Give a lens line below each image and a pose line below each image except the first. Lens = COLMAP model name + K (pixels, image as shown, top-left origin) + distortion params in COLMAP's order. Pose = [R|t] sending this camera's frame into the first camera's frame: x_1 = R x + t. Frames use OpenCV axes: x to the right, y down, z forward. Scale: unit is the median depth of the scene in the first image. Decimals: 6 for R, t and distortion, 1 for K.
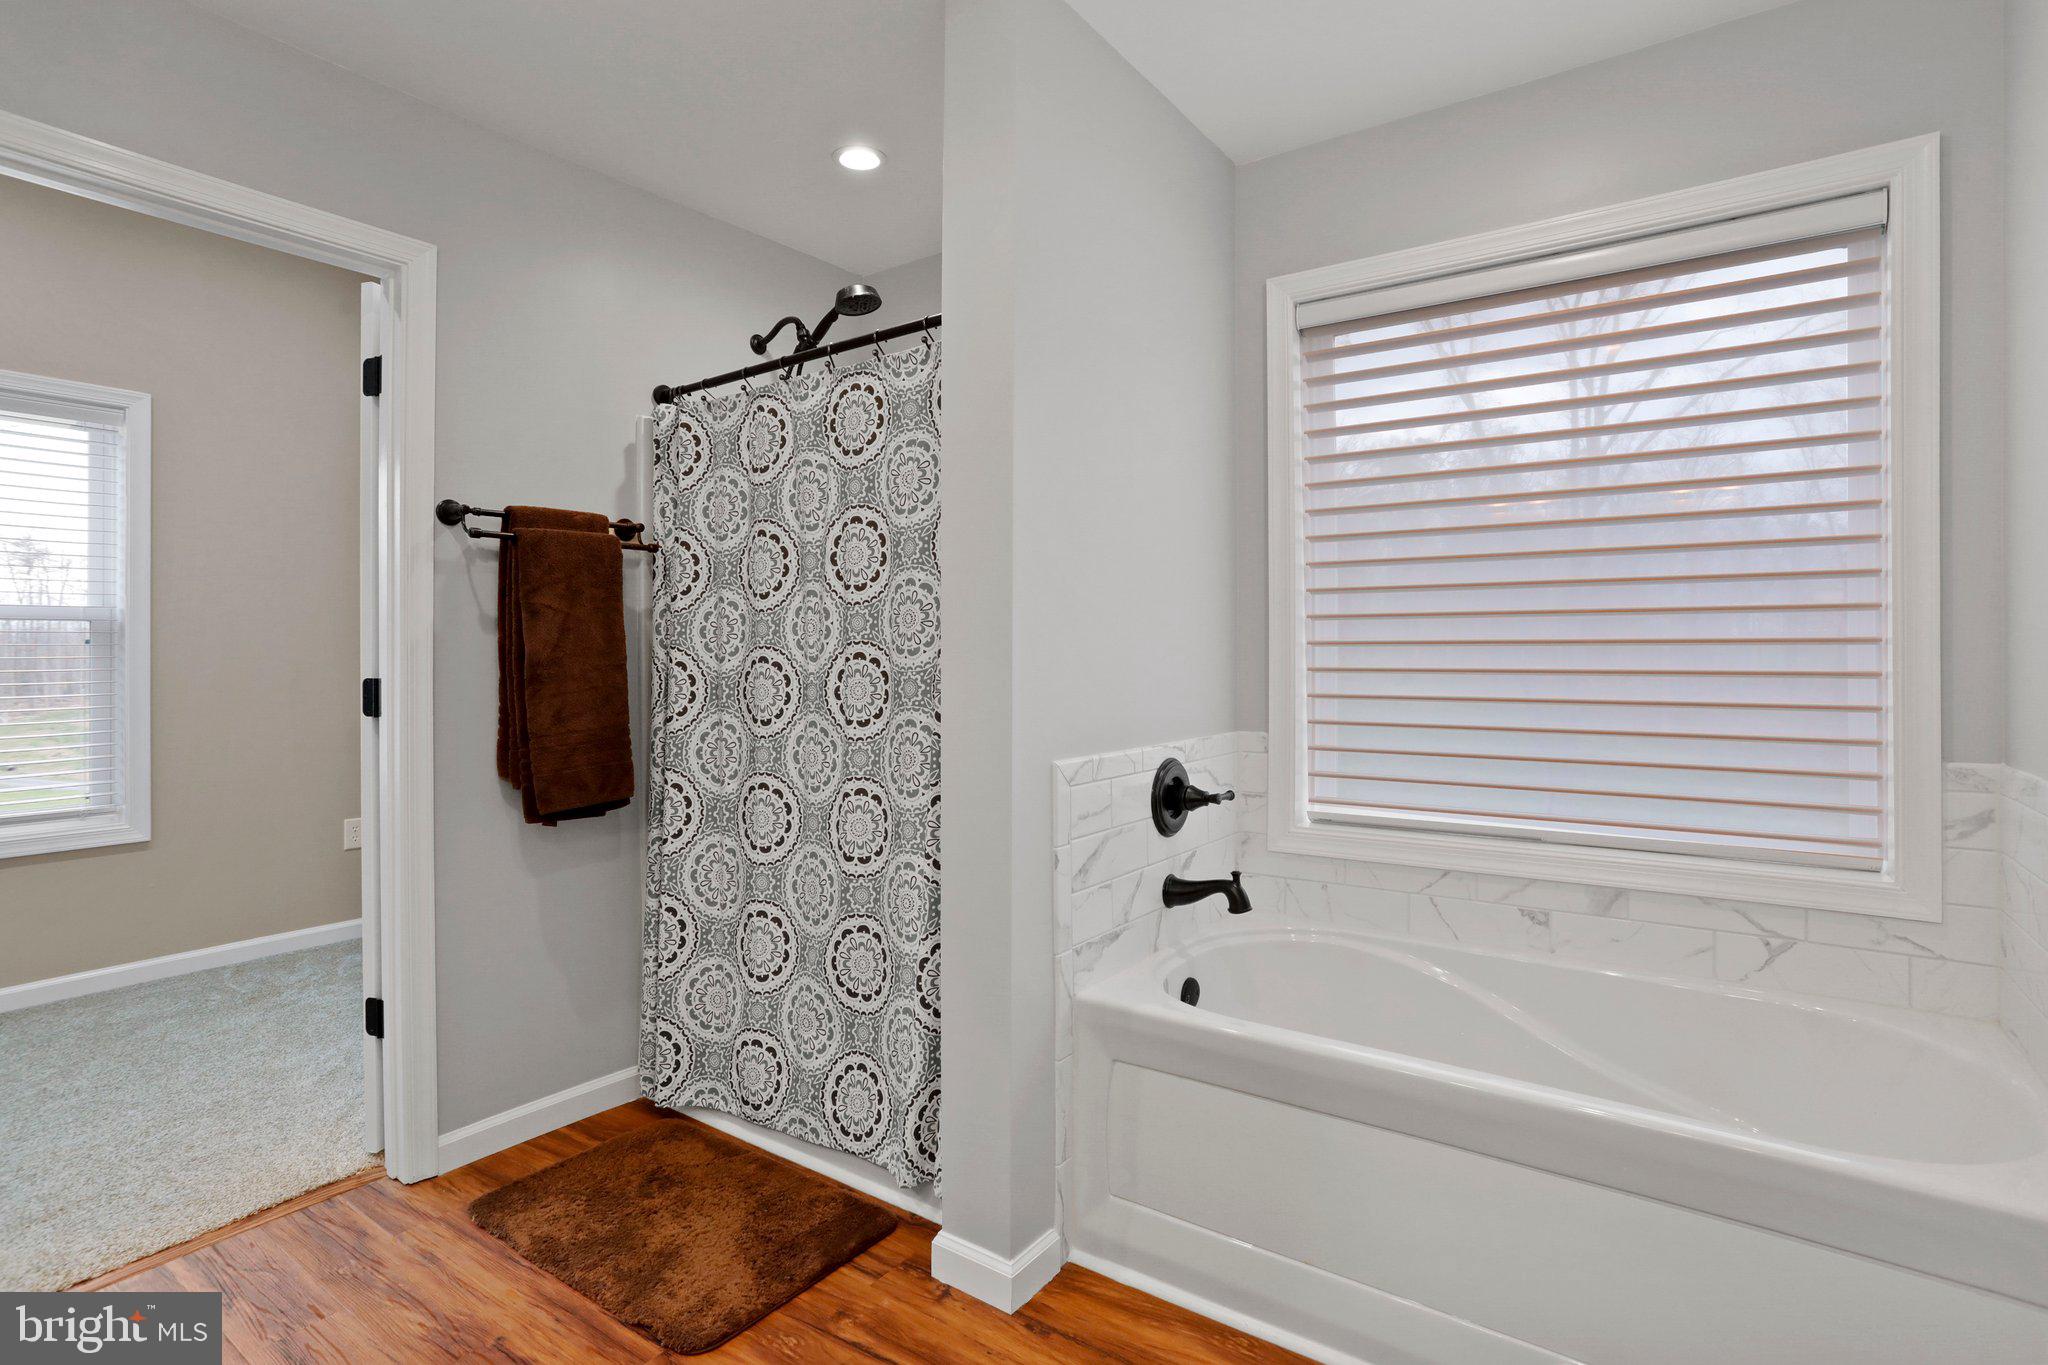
lens RADIAL K [[1022.0, 0, 1026.4], [0, 1022.0, 645.5], [0, 0, 1]] dist [-0.054465, 0.026915]
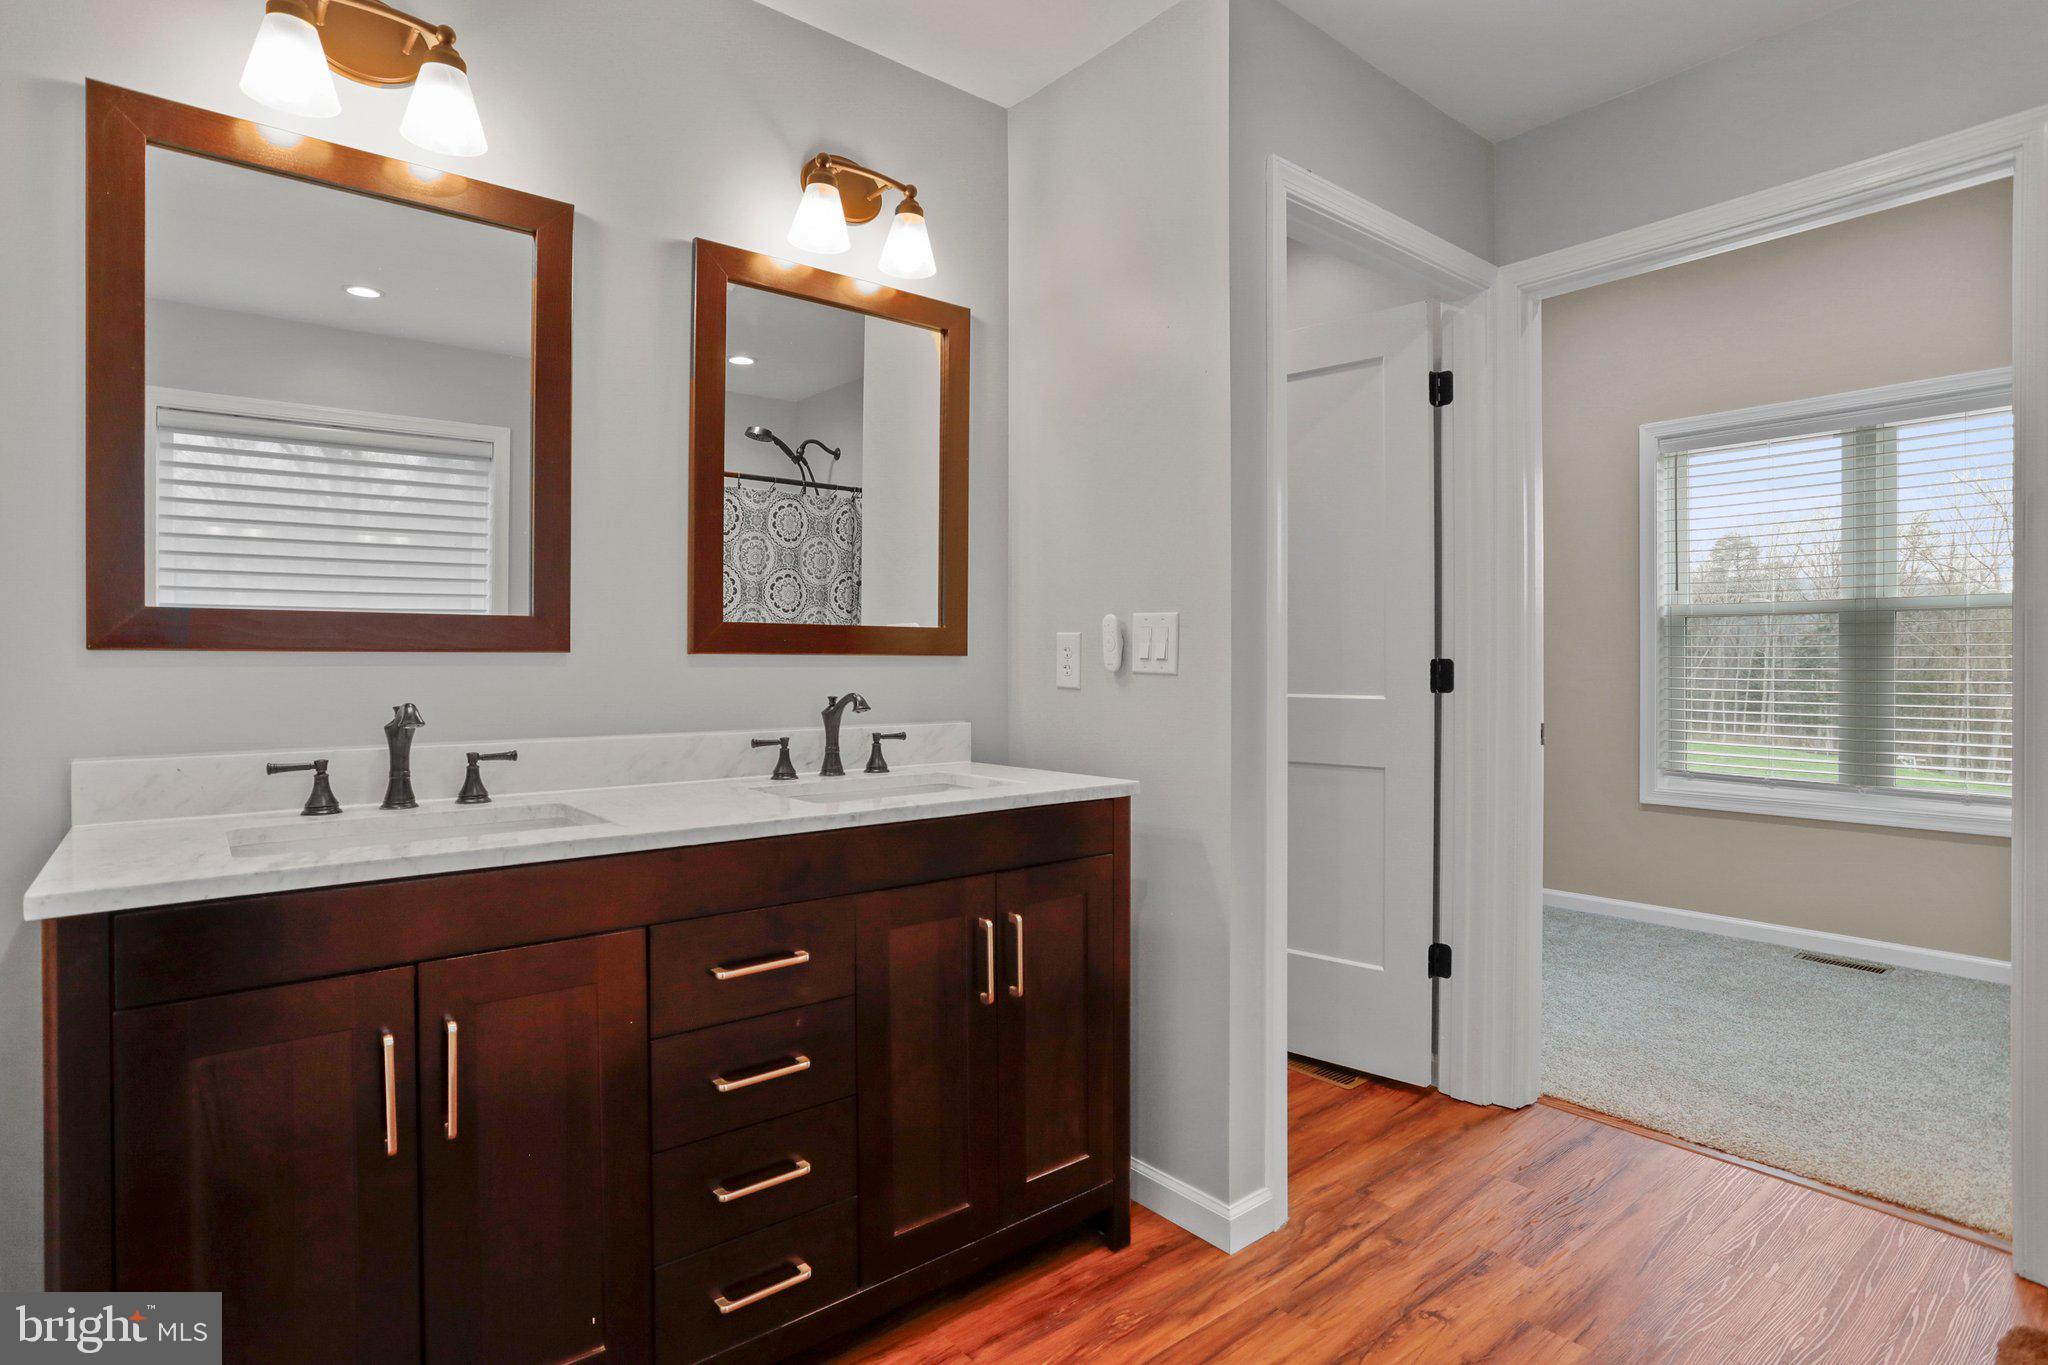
lens RADIAL K [[1045.0, 0, 1027.9], [0, 1045.0, 667.5], [0, 0, 1]] dist [-0.059102, 0.031868]
pose [[-0.269838, 0.006099, -0.962886, 0.372025], [0.007289, 0.999964, 0.004291, 0.033210], [0.962878, -0.005861, -0.269873, 0.420582]]
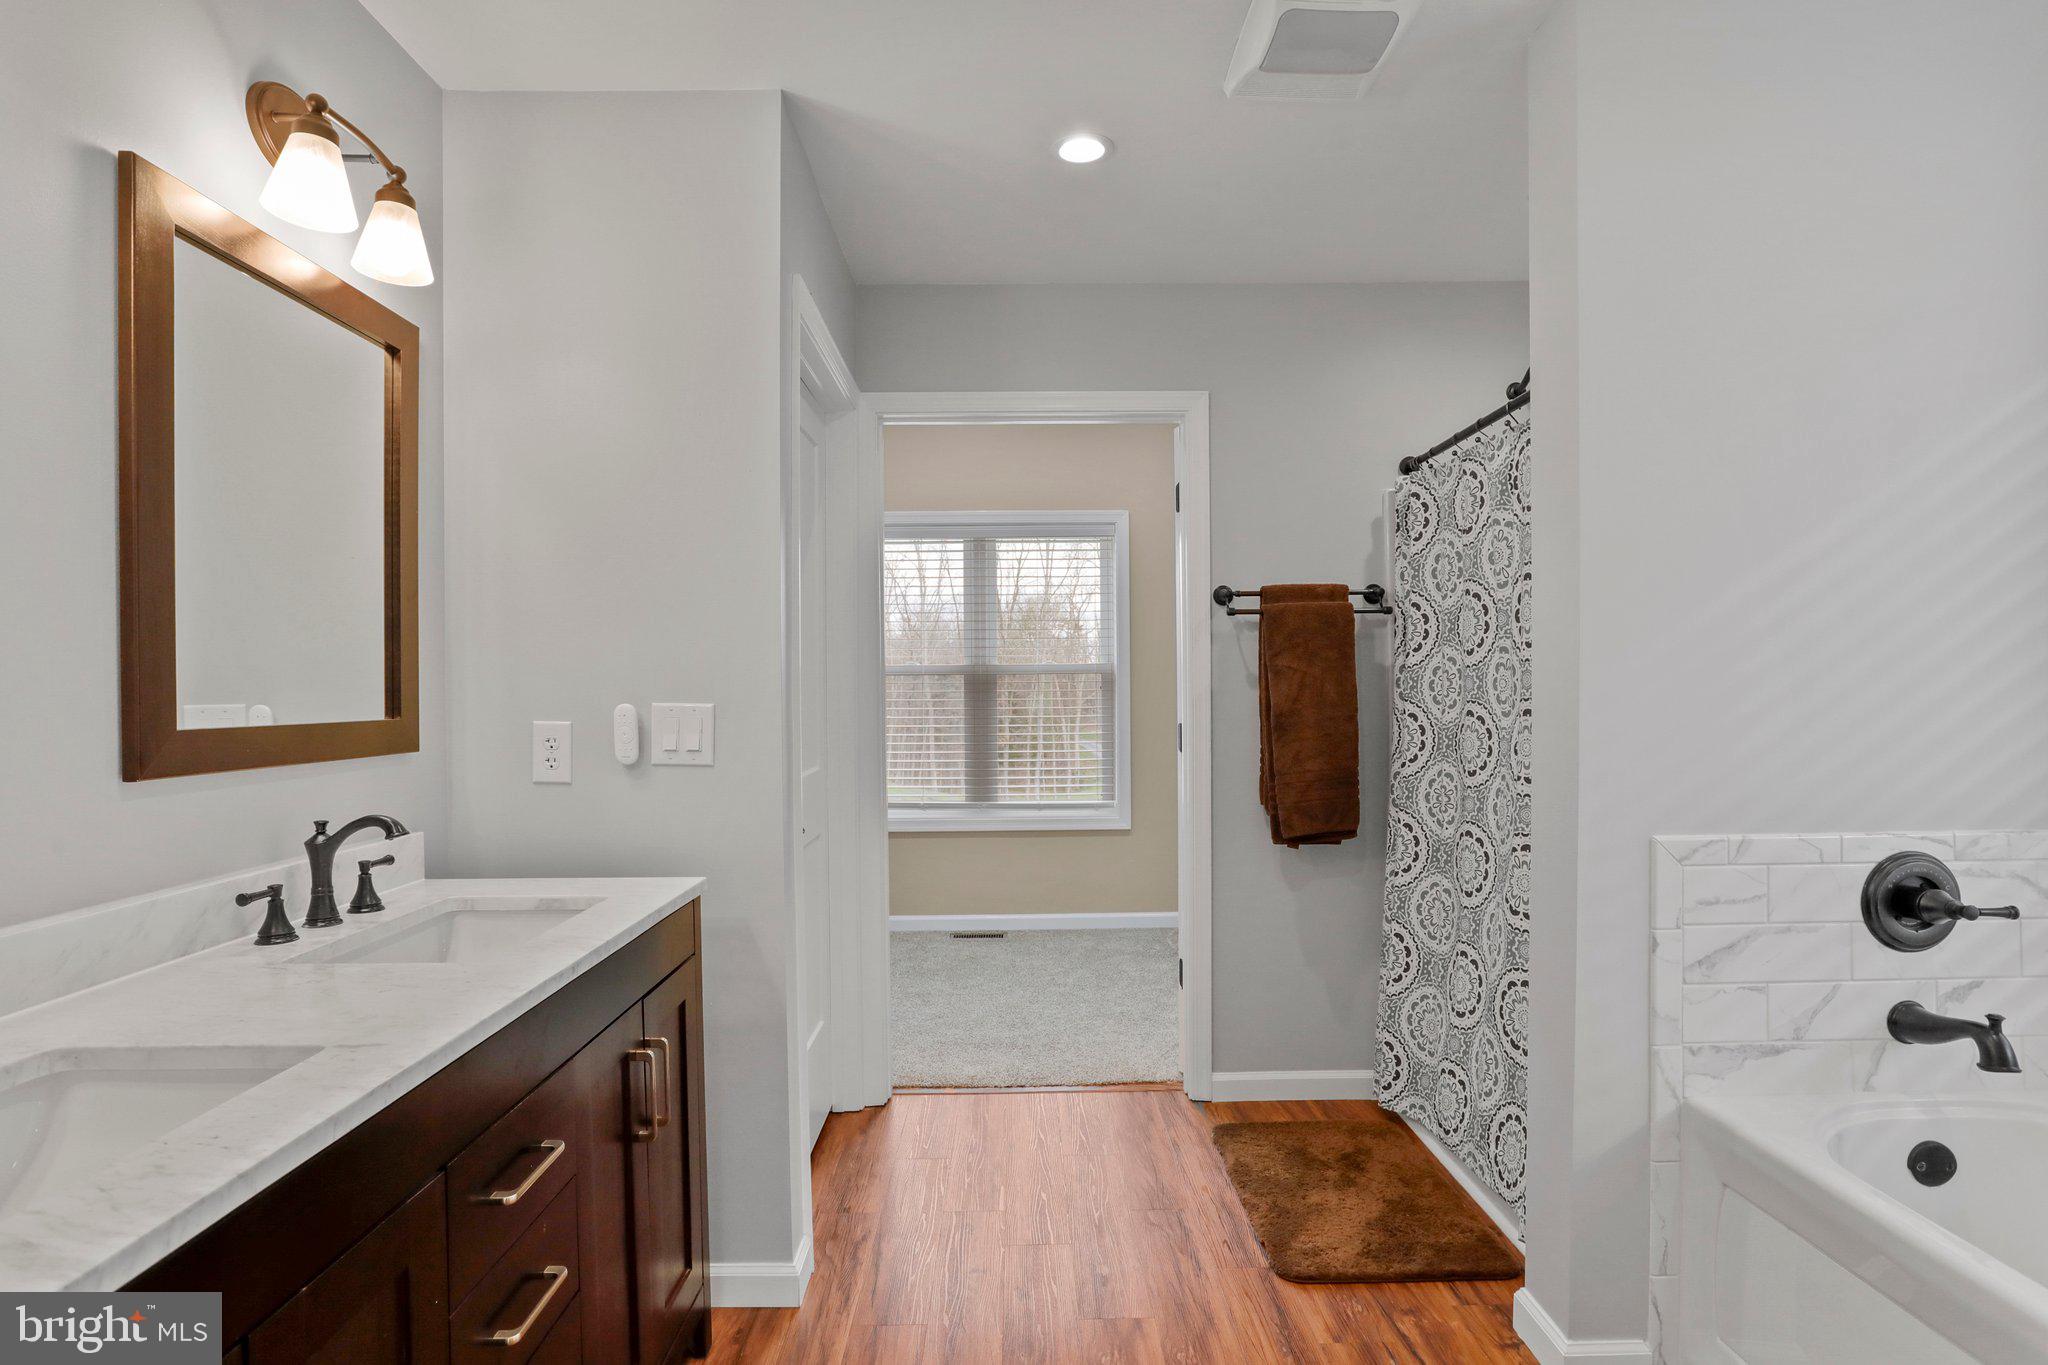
lens RADIAL K [[1067.4, 0, 1022.7], [0, 1067.4, 703.5], [0, 0, 1]] dist [-0.035758, 0.016722]
pose [[0.585004, 0.011374, -0.810951, 0.377119], [0.010783, 0.999704, 0.021800, -0.026032], [0.810959, -0.021498, 0.584708, -0.010570]]
